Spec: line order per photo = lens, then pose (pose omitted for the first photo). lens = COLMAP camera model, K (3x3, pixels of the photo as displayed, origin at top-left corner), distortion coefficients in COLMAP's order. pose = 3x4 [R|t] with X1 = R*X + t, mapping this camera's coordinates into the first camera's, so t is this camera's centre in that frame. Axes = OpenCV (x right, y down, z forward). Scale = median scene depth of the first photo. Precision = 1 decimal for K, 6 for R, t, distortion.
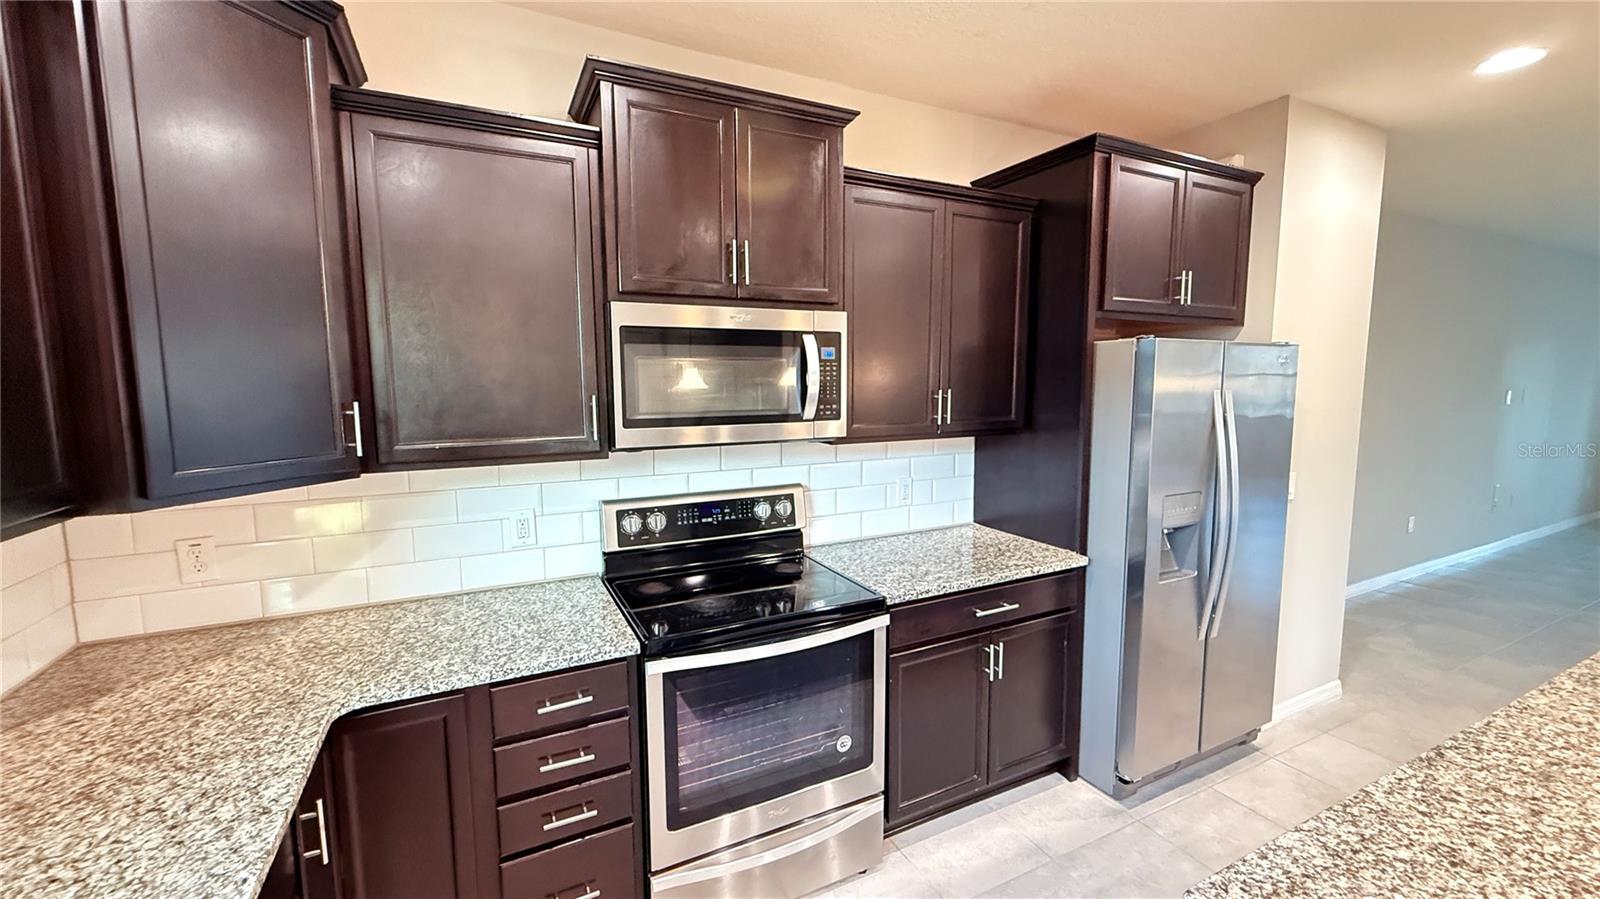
lens RADIAL K [[639.0, 0, 799.3], [0, 639.0, 446.7], [0, 0, 1]] dist [-0.000750, 0.000609]
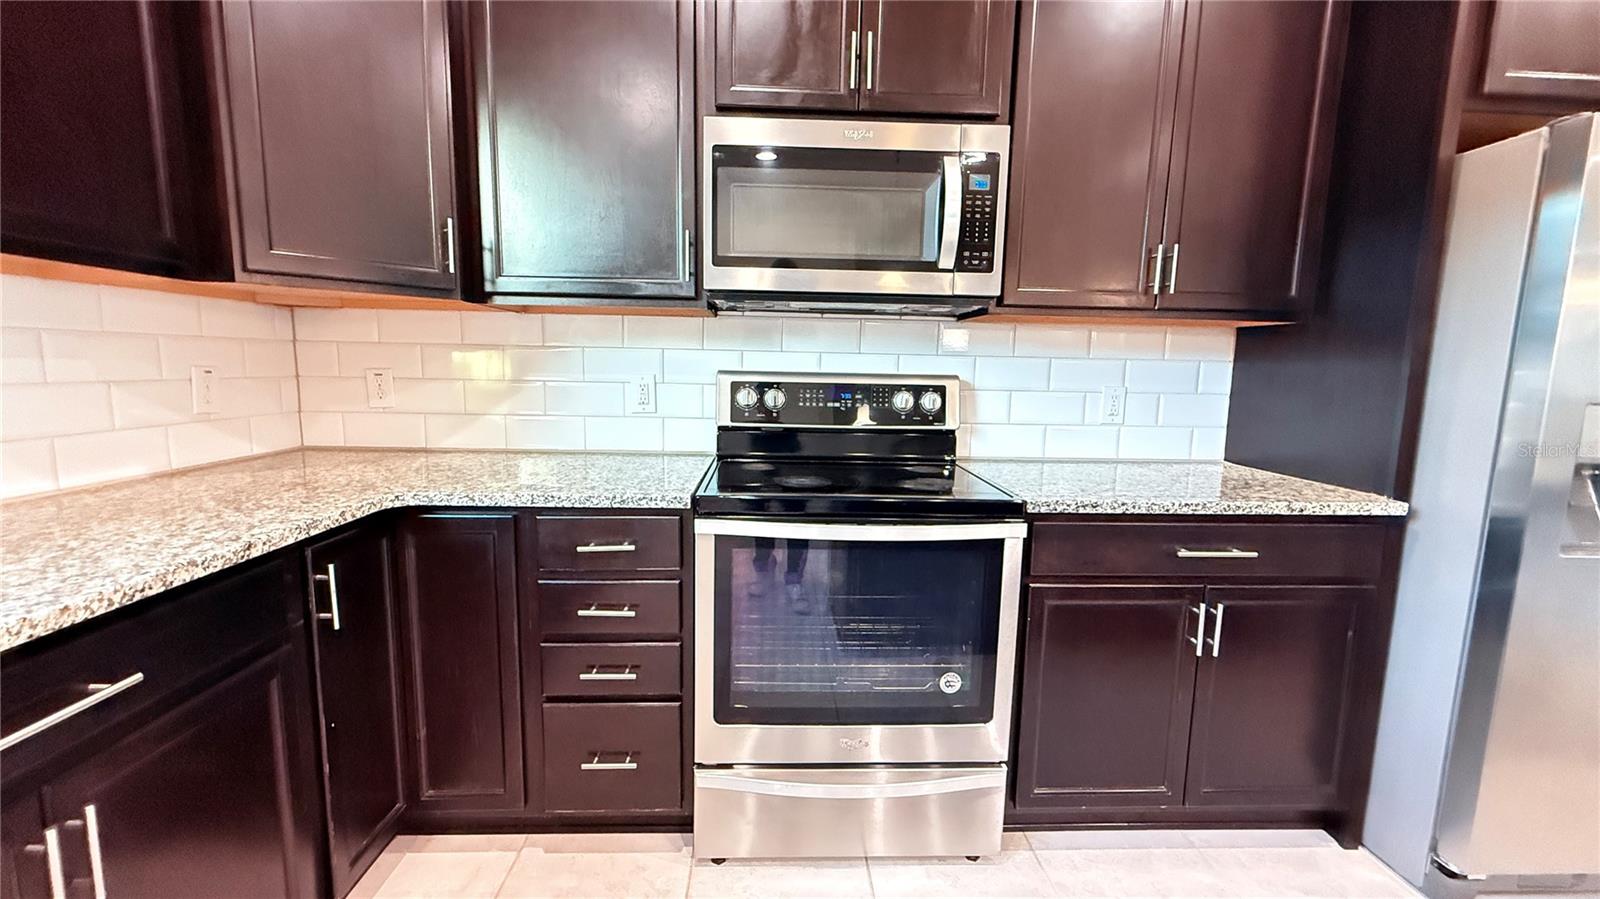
lens RADIAL K [[639.0, 0, 799.3], [0, 639.0, 446.7], [0, 0, 1]] dist [-0.000750, 0.000609]
pose [[0.910126, 0.076657, -0.407178, 0.179960], [-0.068795, 0.997053, 0.033938, 0.154784], [0.408580, -0.002876, 0.912718, 0.208099]]
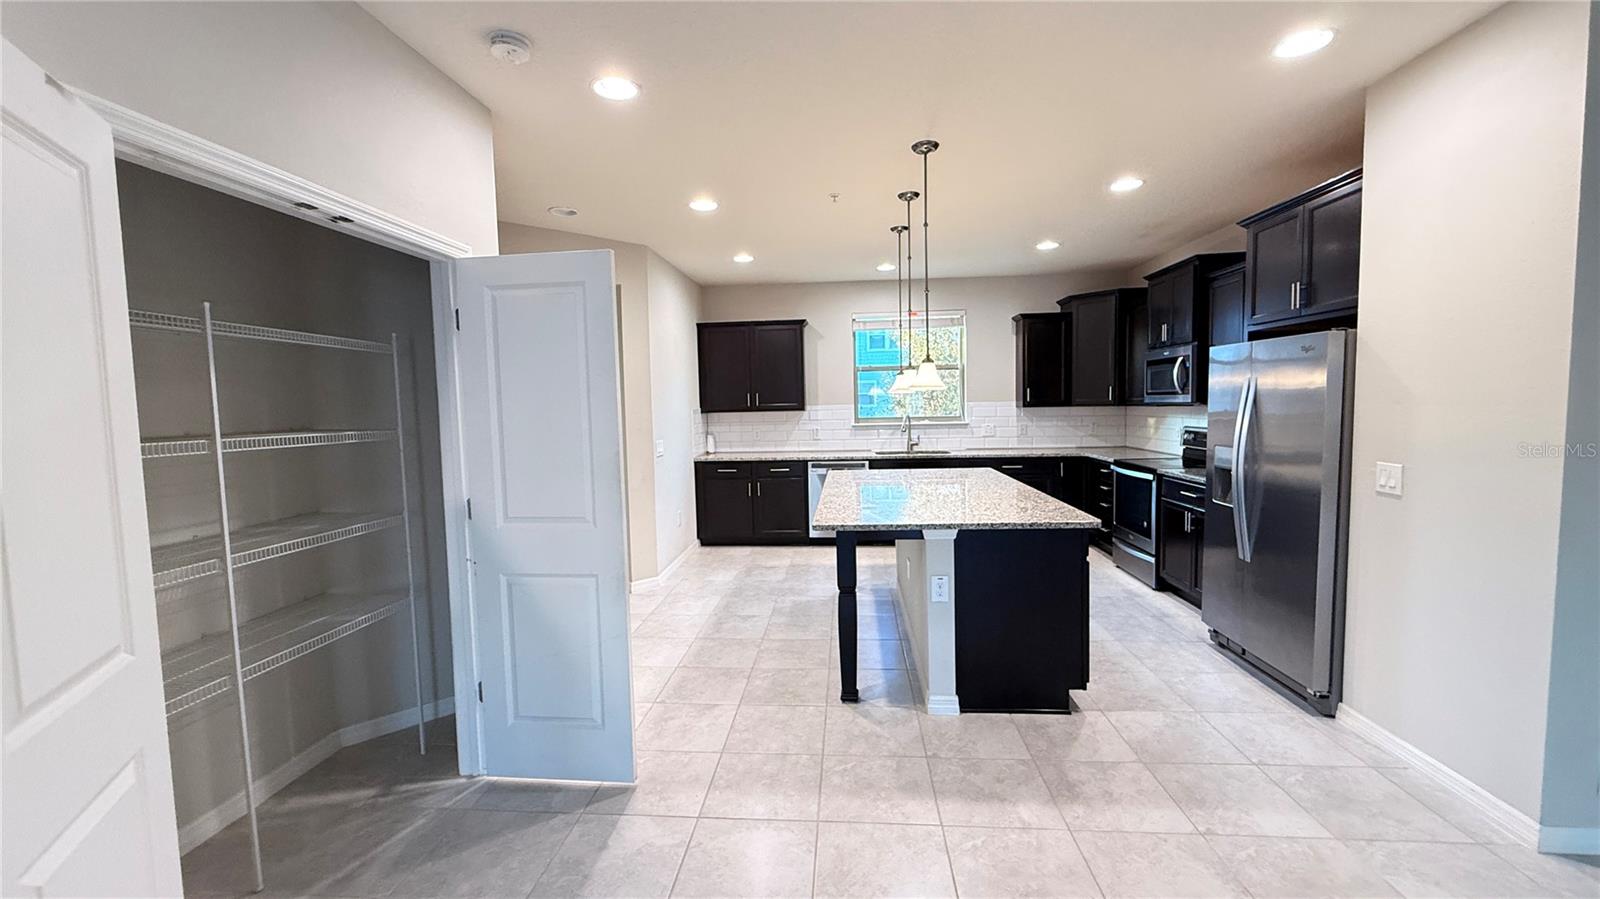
lens RADIAL K [[639.0, 0, 799.3], [0, 639.0, 446.7], [0, 0, 1]] dist [-0.000750, 0.000609]
pose [[-0.516190, 0.076390, -0.853061, 2.632283], [-0.066422, 0.989444, 0.128795, -0.057854], [0.853895, 0.123144, -0.505667, 0.985796]]
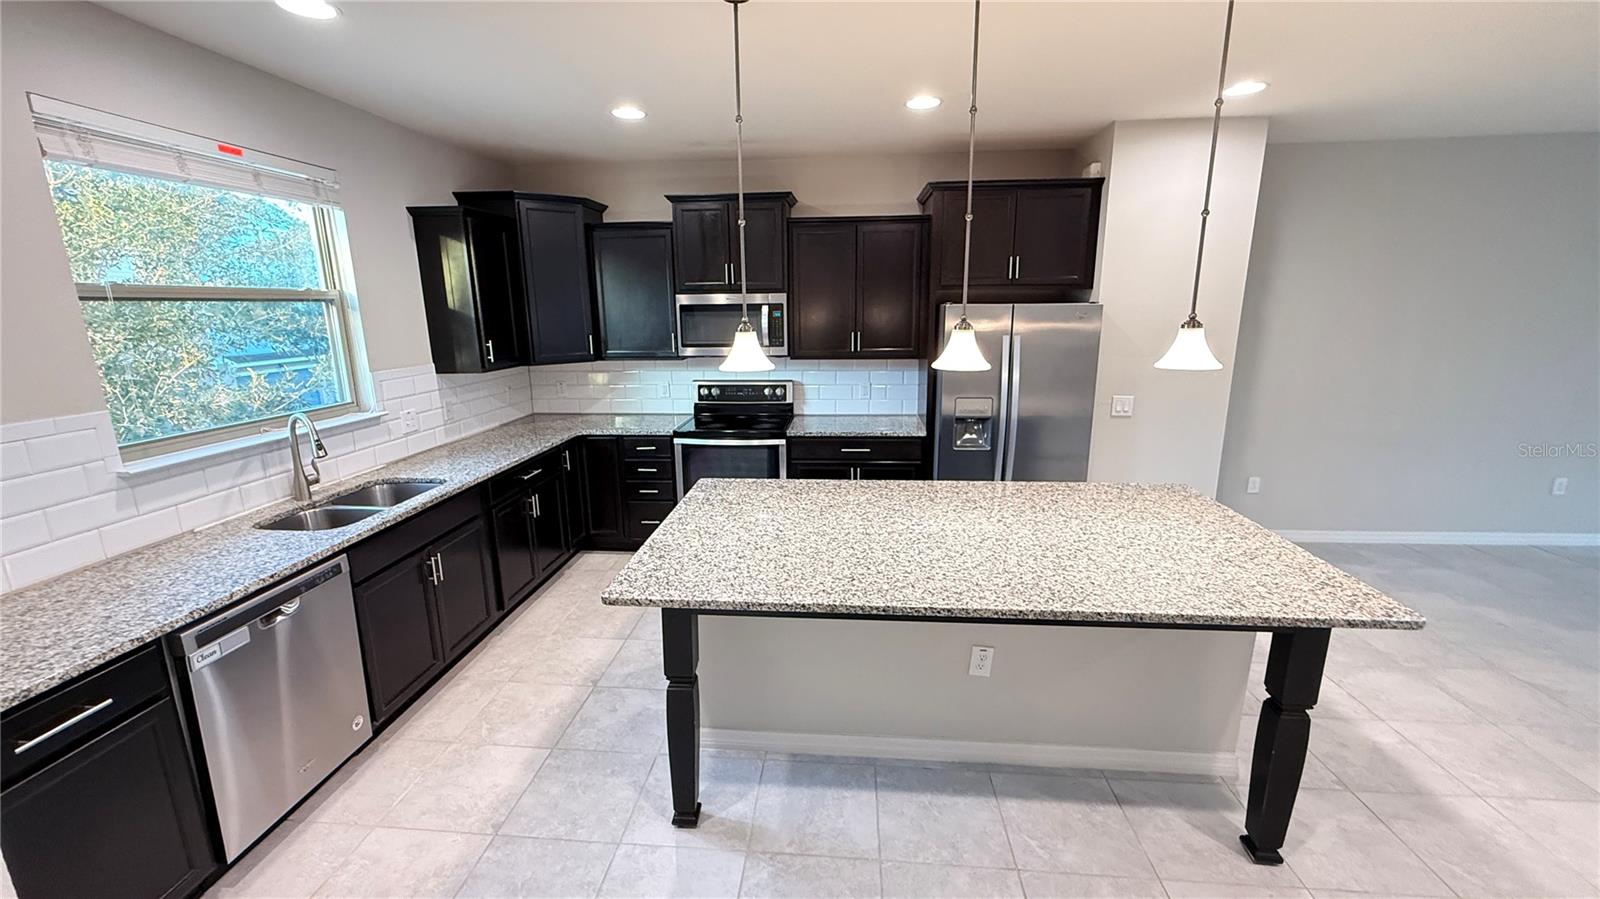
lens RADIAL K [[639.0, 0, 799.3], [0, 639.0, 446.7], [0, 0, 1]] dist [-0.000750, 0.000609]
pose [[0.853768, 0.109570, -0.508994, 1.173974], [-0.048563, 0.990102, 0.131679, 0.002659], [0.518384, -0.087705, 0.850639, -0.732085]]
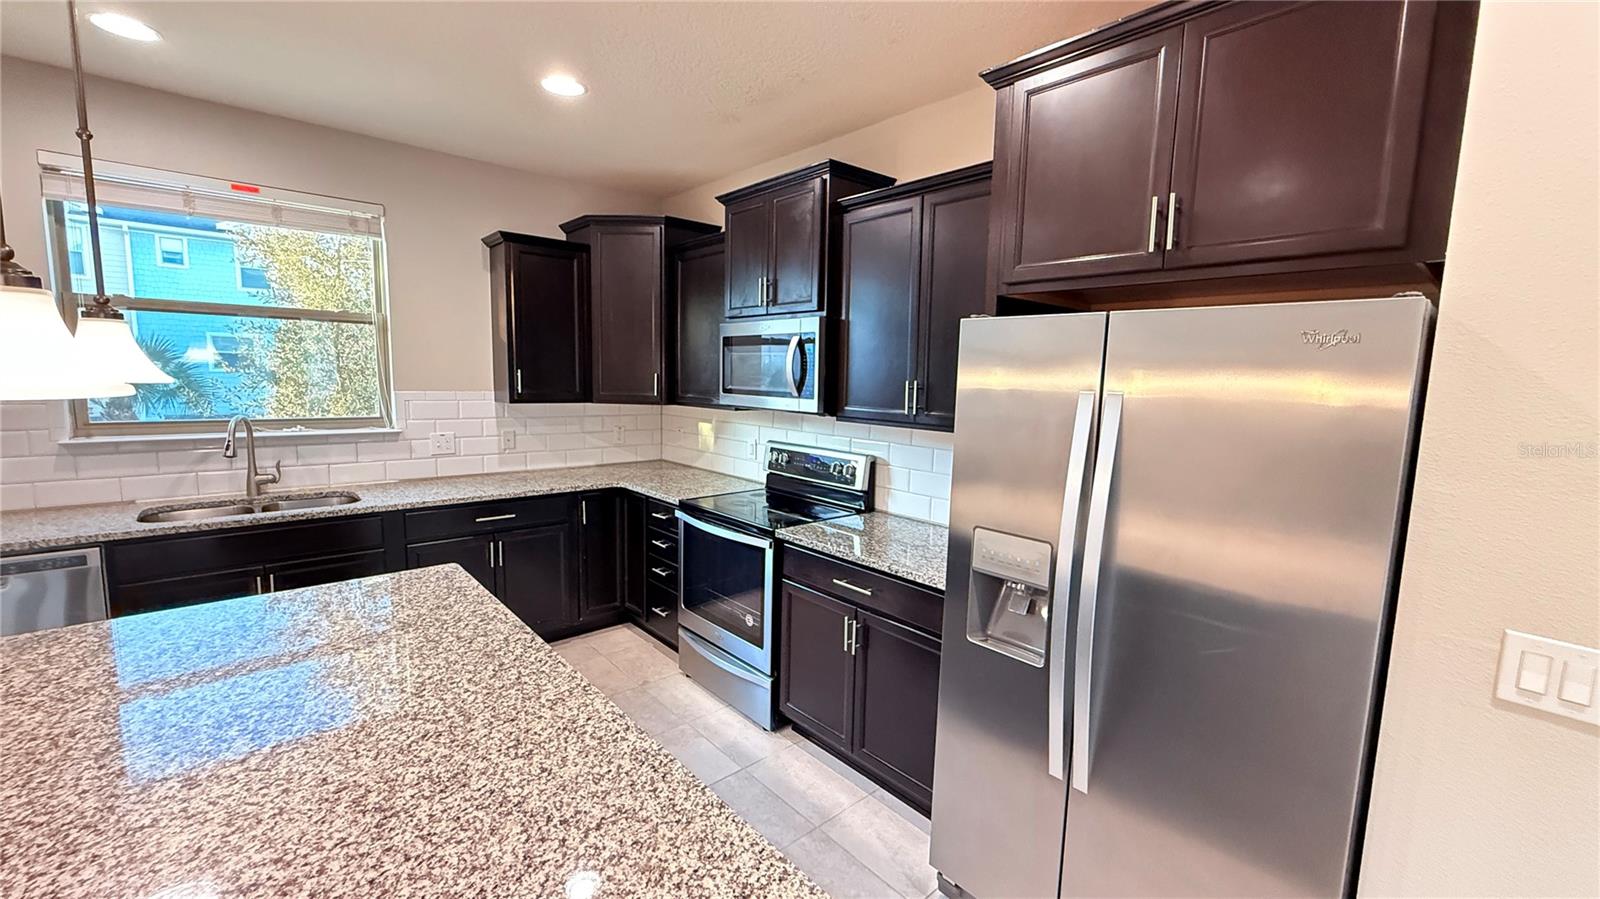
lens RADIAL K [[639.0, 0, 799.3], [0, 639.0, 446.7], [0, 0, 1]] dist [-0.000750, 0.000609]
pose [[0.255974, 0.122043, -0.958949, 1.319414], [-0.127600, 0.987584, 0.091627, -0.062131], [0.958225, 0.098908, 0.268368, 0.628207]]
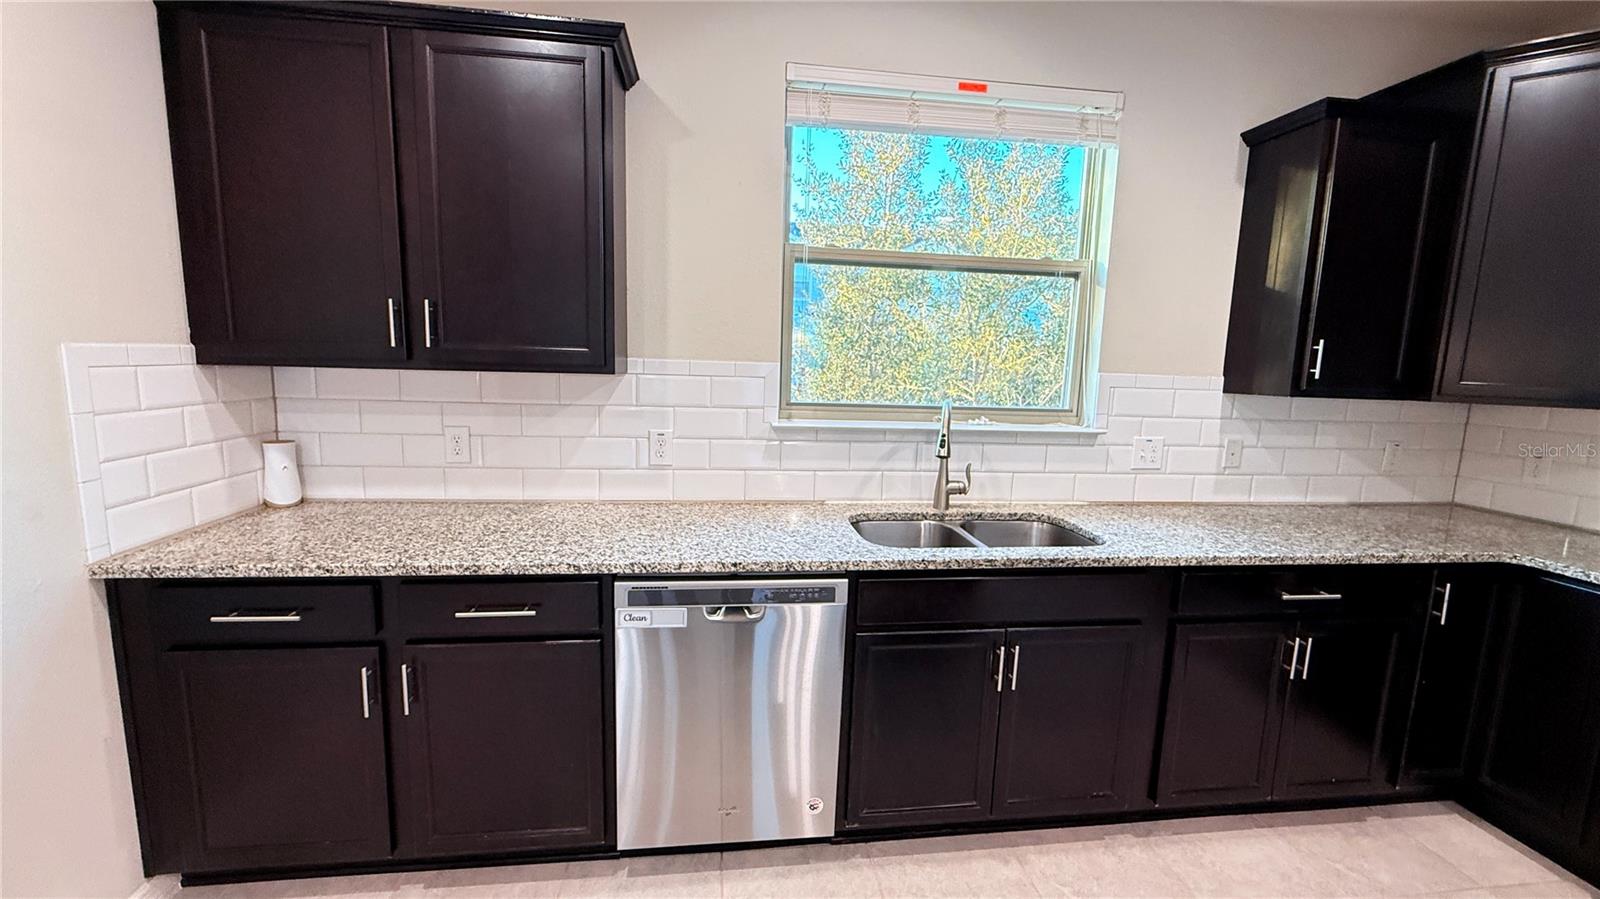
lens RADIAL K [[639.0, 0, 799.3], [0, 639.0, 446.7], [0, 0, 1]] dist [-0.000750, 0.000609]
pose [[-0.329331, 0.123746, -0.936070, 0.705365], [-0.129791, 0.976031, 0.174692, 0.078168], [0.935251, 0.179026, -0.305376, -0.063745]]
